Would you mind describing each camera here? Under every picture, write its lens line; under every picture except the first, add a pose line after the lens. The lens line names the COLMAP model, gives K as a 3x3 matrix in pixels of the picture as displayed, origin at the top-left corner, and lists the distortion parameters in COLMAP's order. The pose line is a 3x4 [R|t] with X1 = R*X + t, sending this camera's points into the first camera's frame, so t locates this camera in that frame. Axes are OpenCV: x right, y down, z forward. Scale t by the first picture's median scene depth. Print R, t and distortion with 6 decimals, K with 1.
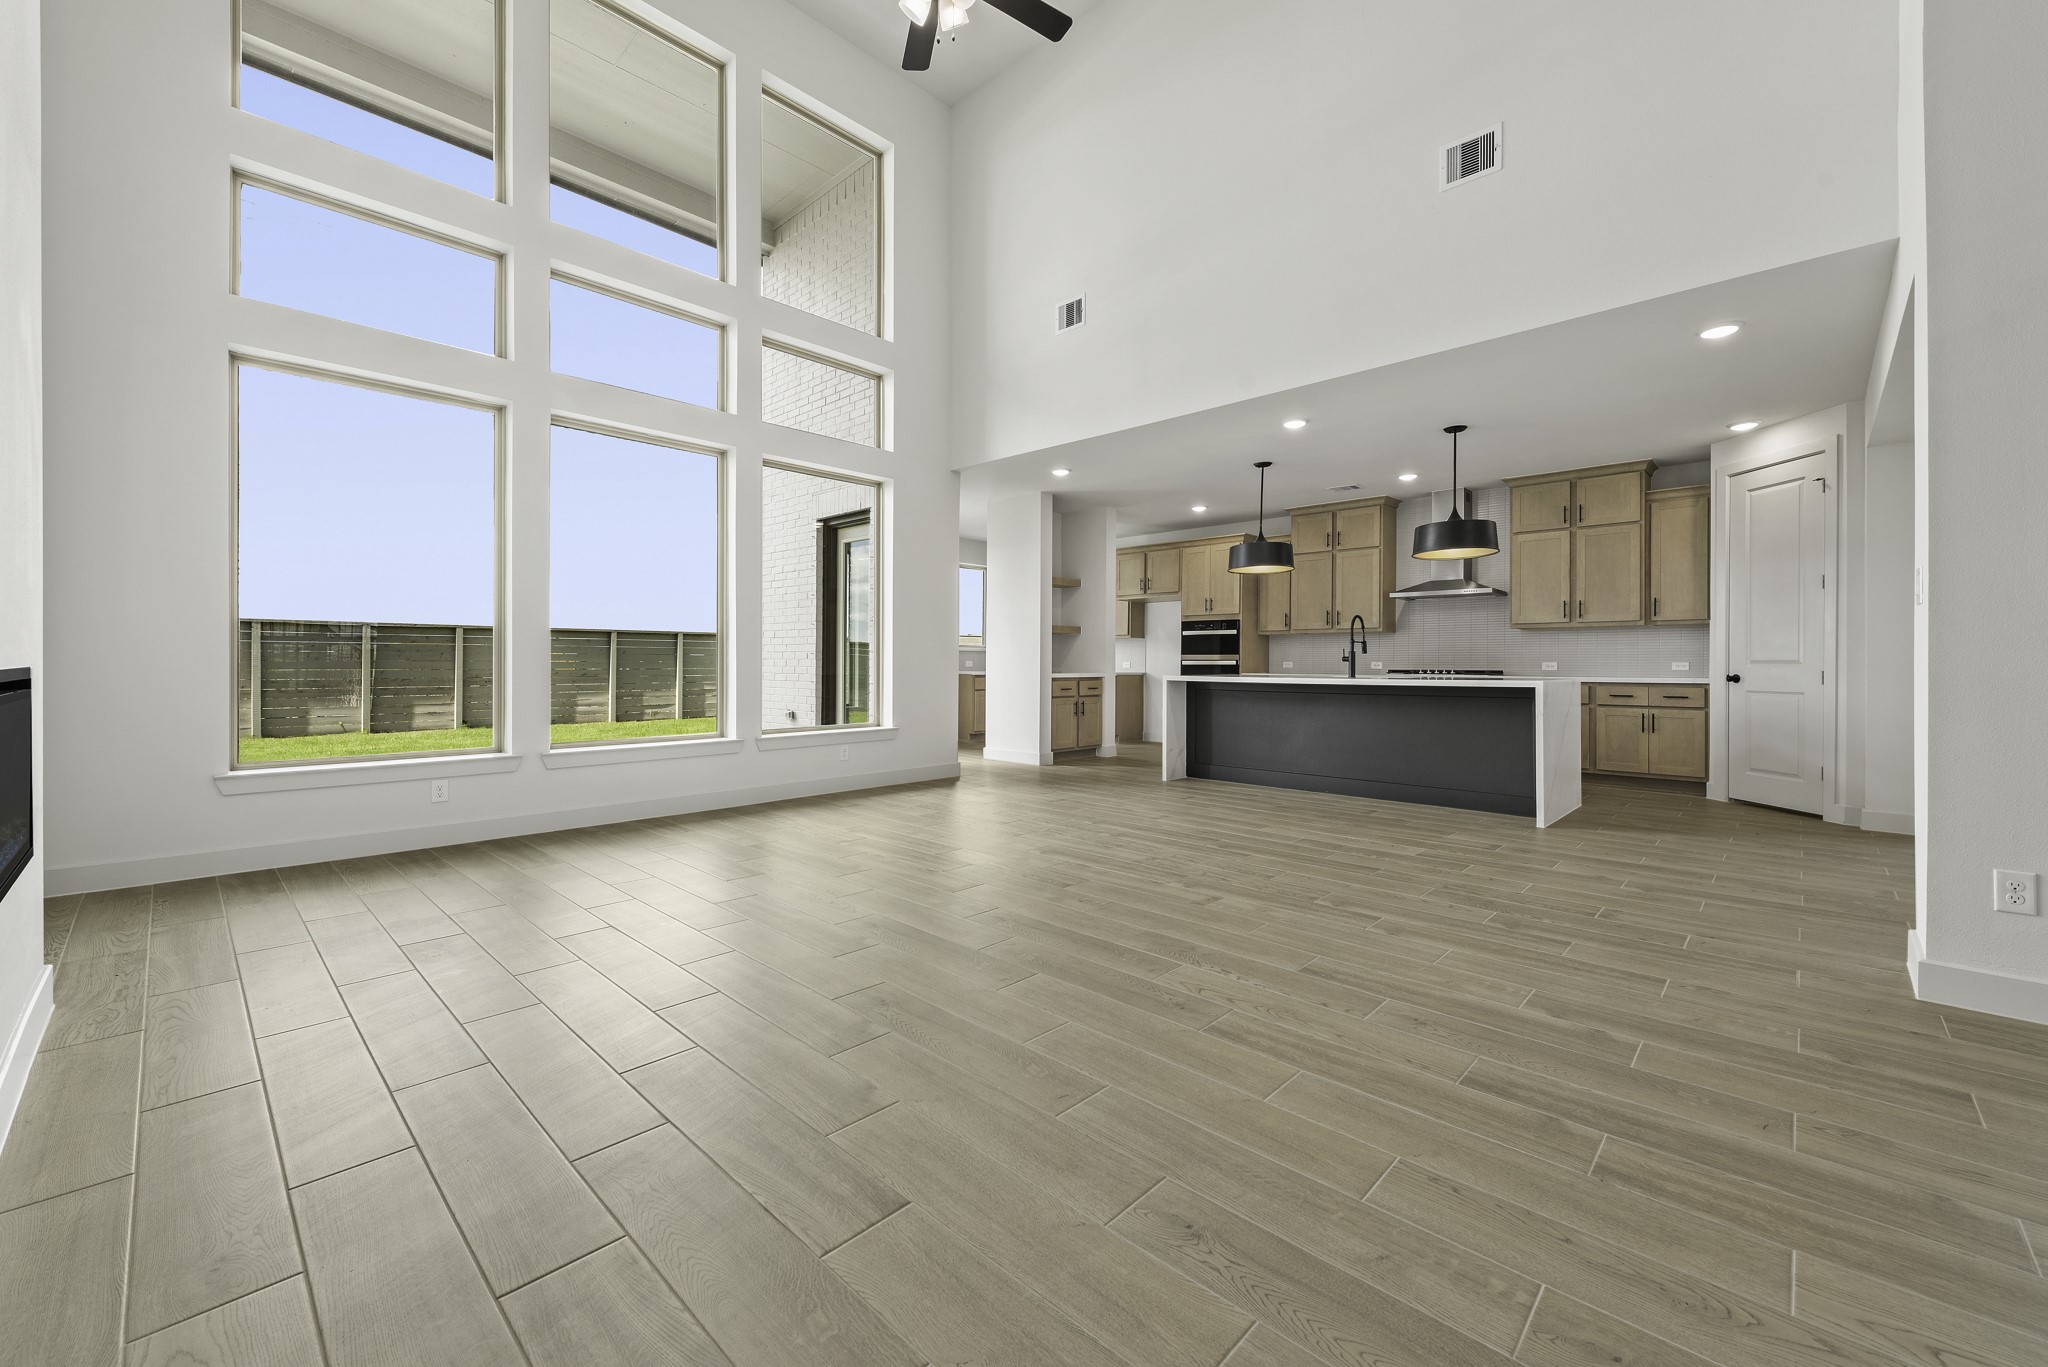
lens RADIAL K [[806.4, 0, 1022.1], [0, 806.4, 674.9], [0, 0, 1]] dist [0.015892, -0.005300]
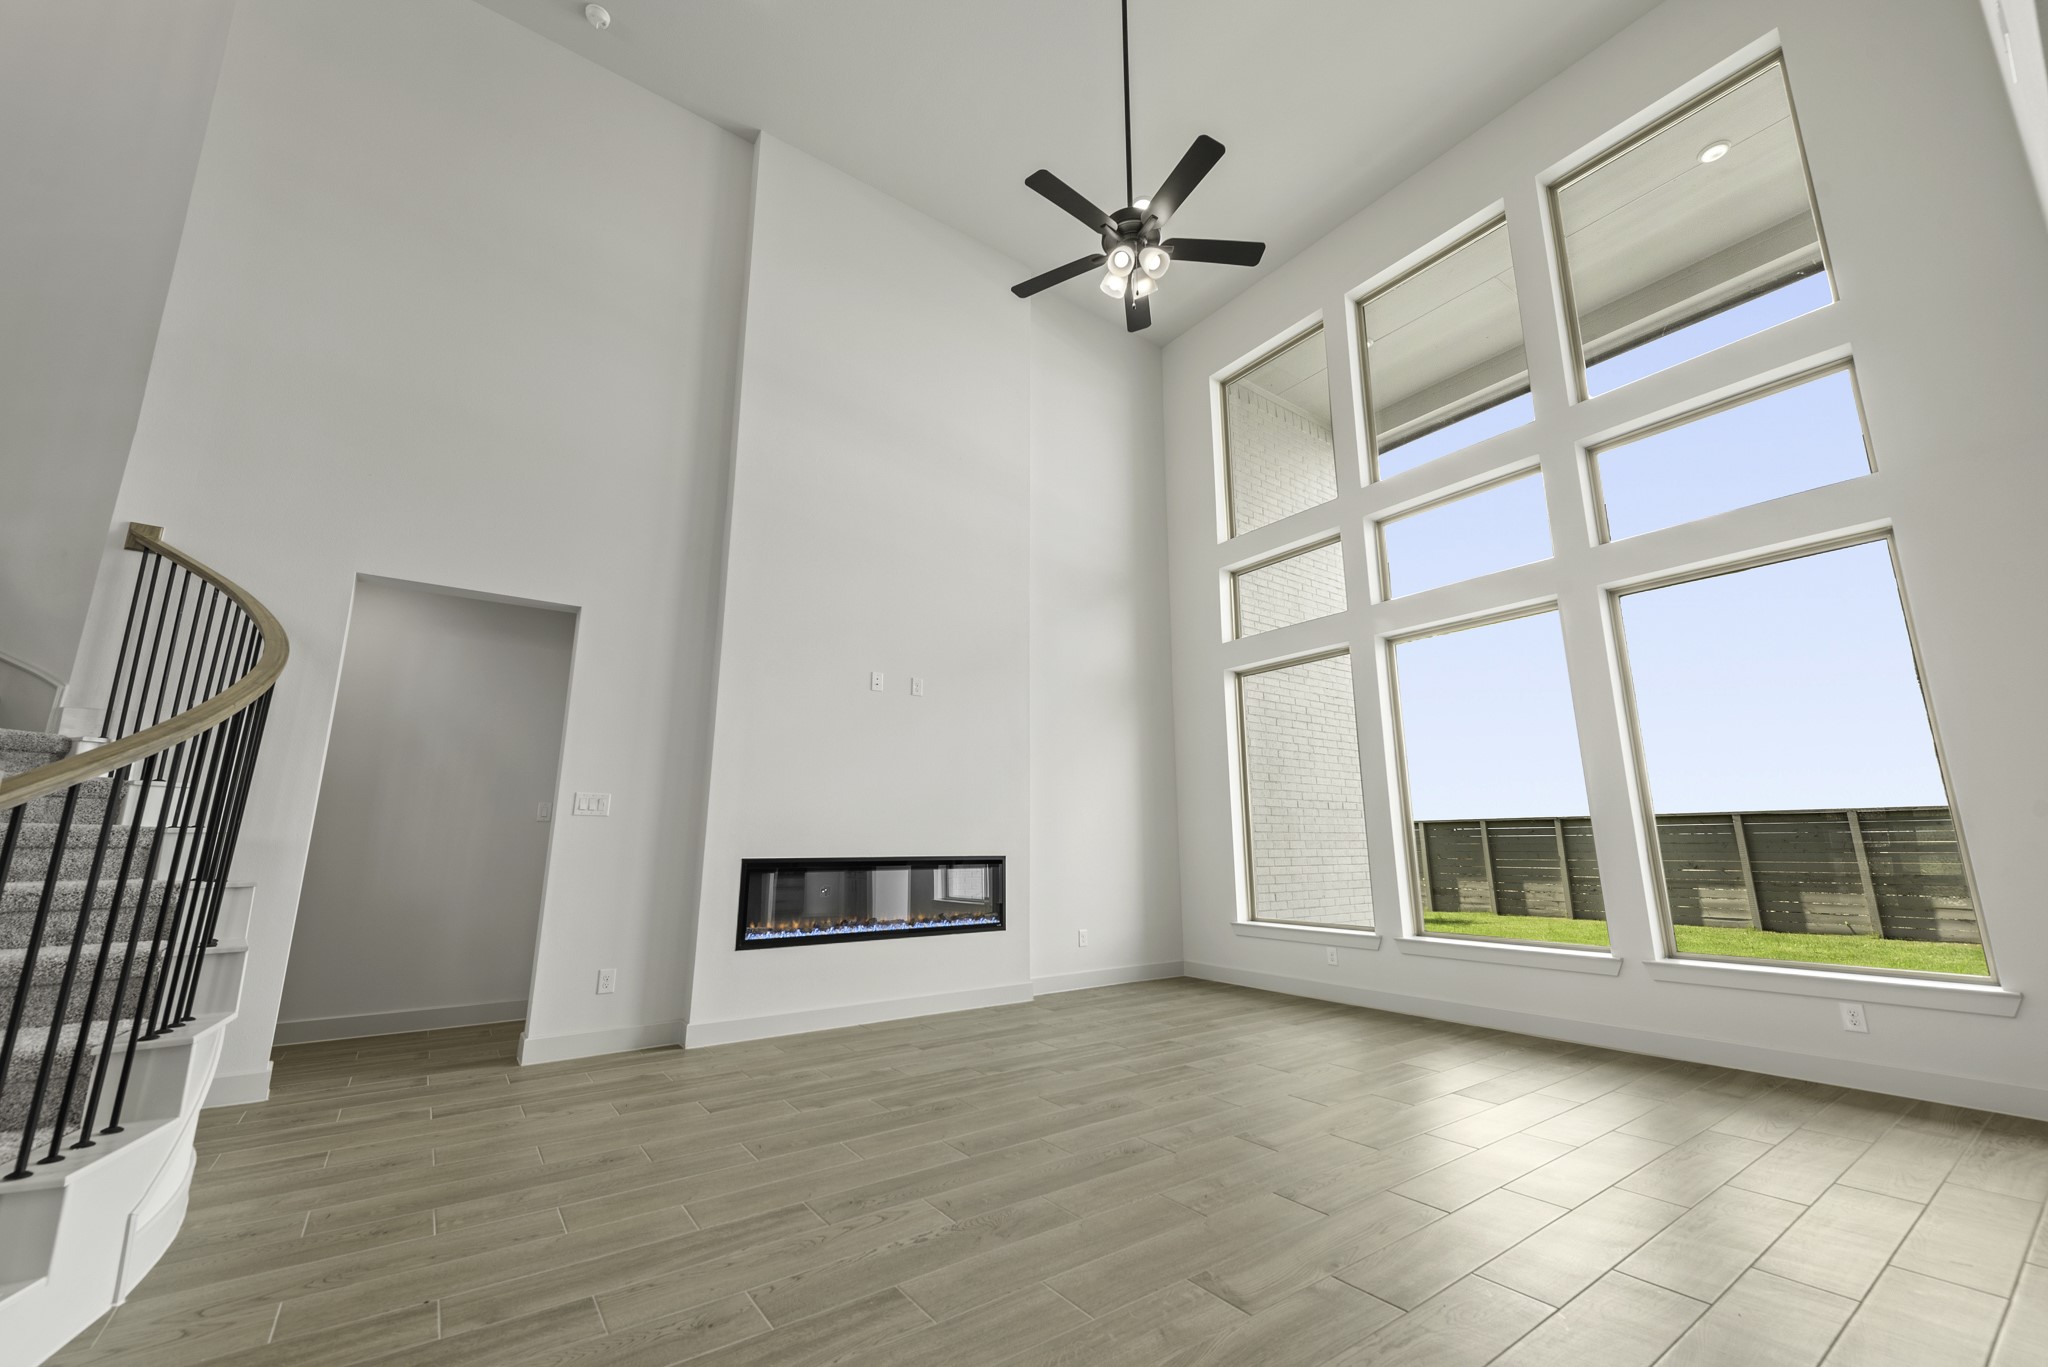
lens RADIAL K [[806.4, 0, 1022.1], [0, 806.4, 674.9], [0, 0, 1]] dist [0.015892, -0.005300]
pose [[-0.176912, -0.210433, -0.961468, 1.161714], [-0.015731, 0.977356, -0.211016, -0.020576], [0.984101, -0.022206, -0.176217, 1.278684]]
